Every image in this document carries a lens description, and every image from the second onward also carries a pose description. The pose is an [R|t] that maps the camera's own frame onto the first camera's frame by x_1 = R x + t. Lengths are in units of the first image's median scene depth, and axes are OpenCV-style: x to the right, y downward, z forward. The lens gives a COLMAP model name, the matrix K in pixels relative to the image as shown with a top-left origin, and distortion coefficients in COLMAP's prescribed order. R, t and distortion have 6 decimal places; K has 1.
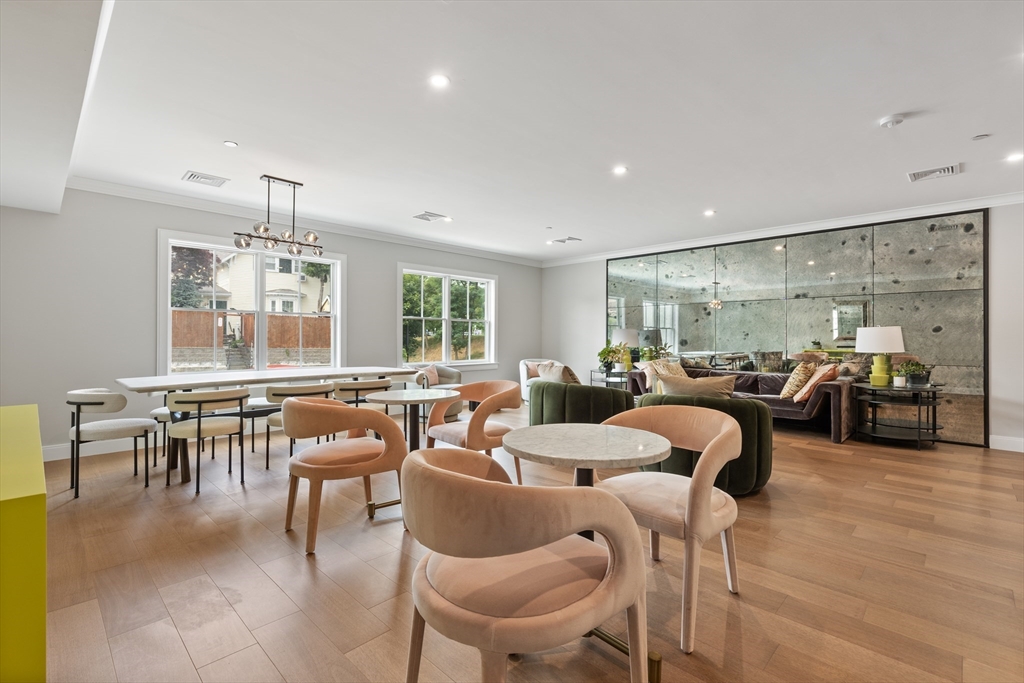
lens RADIAL K [[466.2, 0, 521.8], [0, 466.2, 339.3], [0, 0, 1]] dist [0.000744, -0.000867]
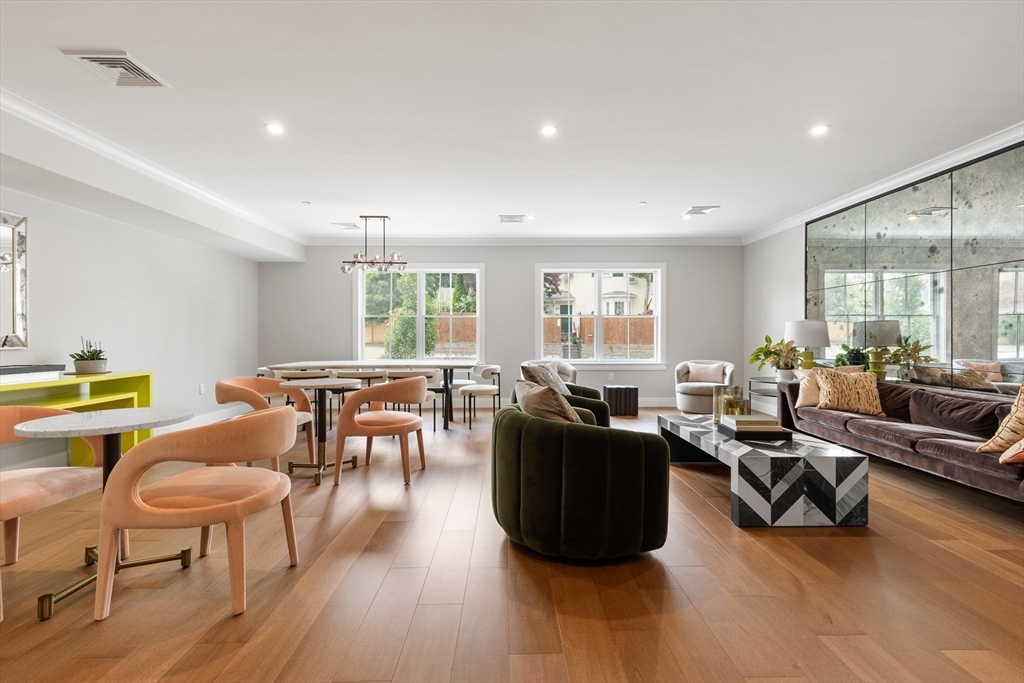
lens RADIAL K [[466.2, 0, 516.5], [0, 466.2, 339.8], [0, 0, 1]] dist [0.000744, -0.000867]
pose [[0.704199, 0.001547, -0.710001, 0.432958], [0.003465, 0.999978, 0.005615, 0.000773], [0.709994, -0.006414, 0.704178, 0.217798]]
